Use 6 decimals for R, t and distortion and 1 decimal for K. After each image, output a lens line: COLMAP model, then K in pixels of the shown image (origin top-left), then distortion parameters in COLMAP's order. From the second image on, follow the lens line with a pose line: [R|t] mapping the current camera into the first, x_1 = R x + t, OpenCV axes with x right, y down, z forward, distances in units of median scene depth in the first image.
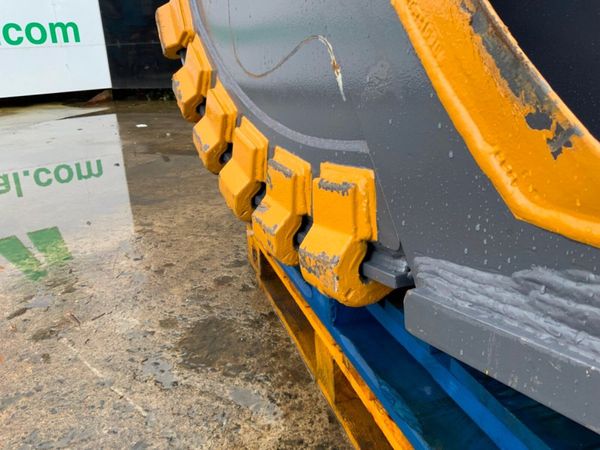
lens RADIAL K [[499.9, 0, 300.0], [0, 499.9, 225.0], [0, 0, 1]] dist [0.048865, -0.091296]
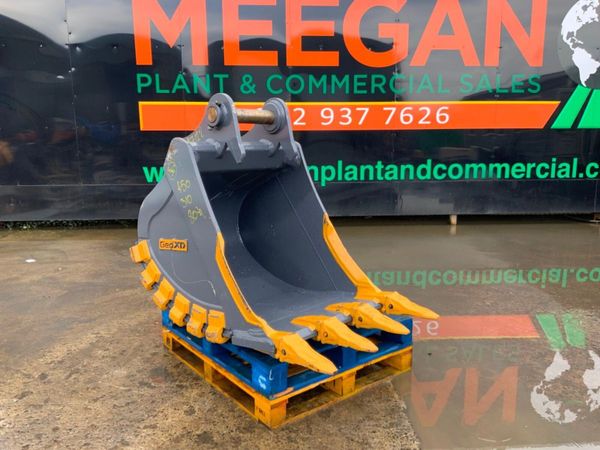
lens RADIAL K [[499.9, 0, 300.0], [0, 499.9, 225.0], [0, 0, 1]] dist [0.048865, -0.091296]
pose [[0.939673, -0.022075, 0.341361, -0.454336], [0.083789, 0.982370, -0.167119, -0.043152], [-0.331653, 0.185640, 0.924956, -2.214611]]
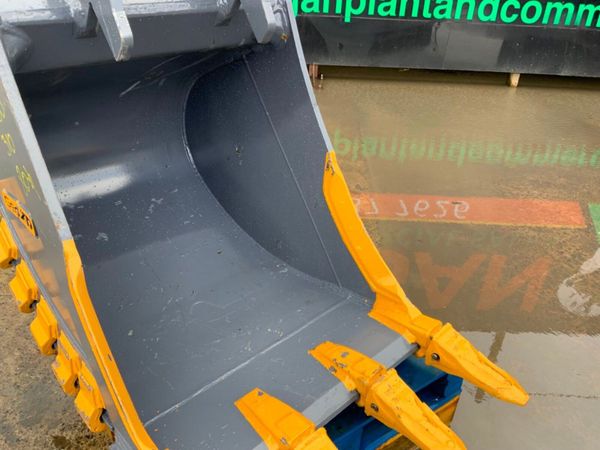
lens RADIAL K [[502.8, 0, 302.7], [0, 502.8, 226.4], [0, 0, 1]] dist [0.002834, -0.038543]
pose [[0.952705, -0.073871, 0.294780, 0.241352], [0.017655, 0.981822, 0.188982, -0.739615], [-0.303382, -0.174840, 0.936691, -0.800624]]
